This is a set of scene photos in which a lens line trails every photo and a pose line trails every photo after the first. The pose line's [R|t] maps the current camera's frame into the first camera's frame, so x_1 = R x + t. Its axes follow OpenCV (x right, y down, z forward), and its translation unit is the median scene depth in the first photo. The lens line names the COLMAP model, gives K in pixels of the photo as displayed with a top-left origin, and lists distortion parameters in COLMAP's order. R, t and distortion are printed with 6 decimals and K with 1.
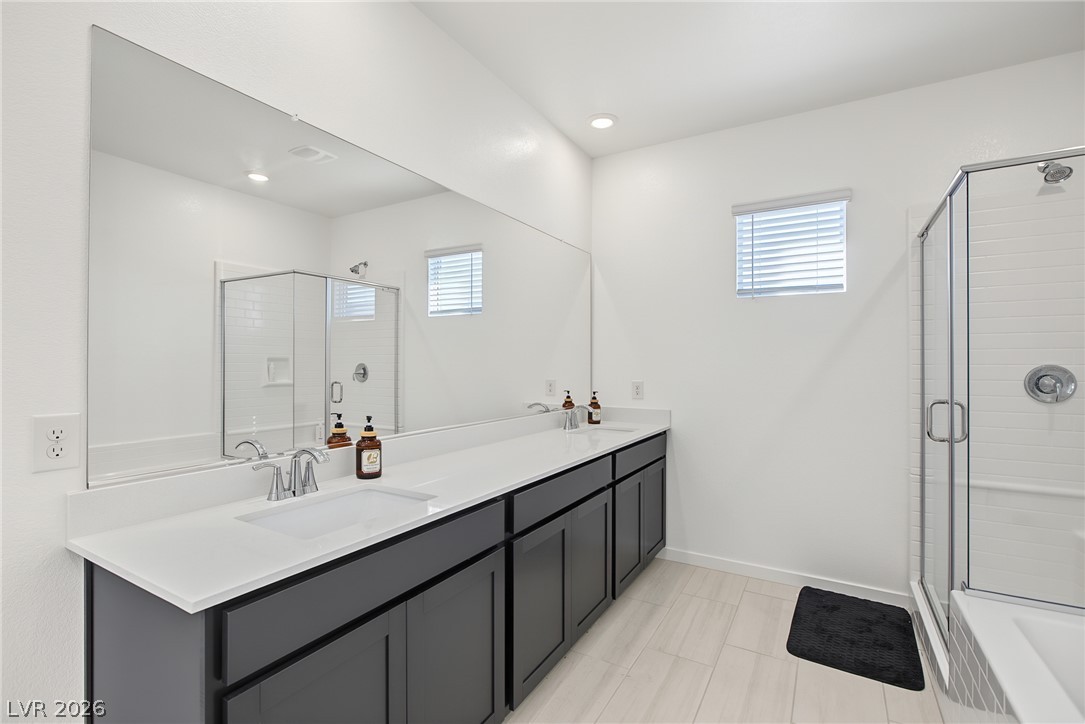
lens RADIAL K [[505.9, 0, 541.2], [0, 505.9, 363.0], [0, 0, 1]] dist [-0.010031, 0.004722]
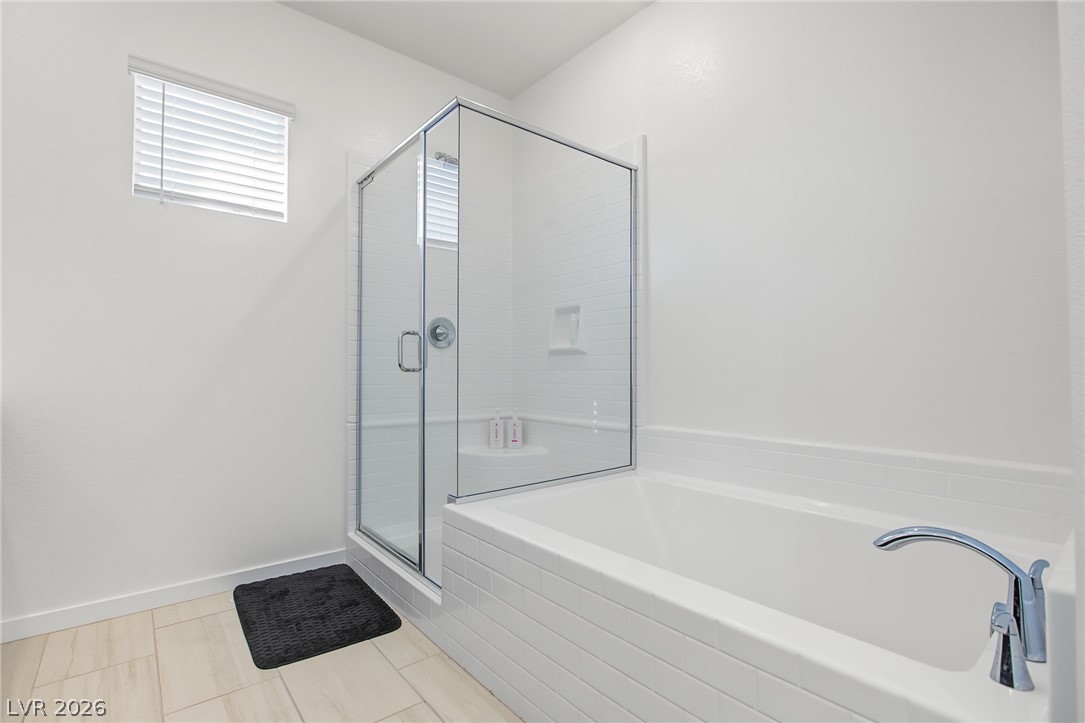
lens RADIAL K [[505.9, 0, 542.7], [0, 505.9, 363.1], [0, 0, 1]] dist [-0.010031, 0.004722]
pose [[0.333513, 0.013569, 0.942648, -0.064422], [0.001550, 0.999887, -0.014941, 0.119692], [-0.942744, 0.006444, 0.333454, 0.316677]]
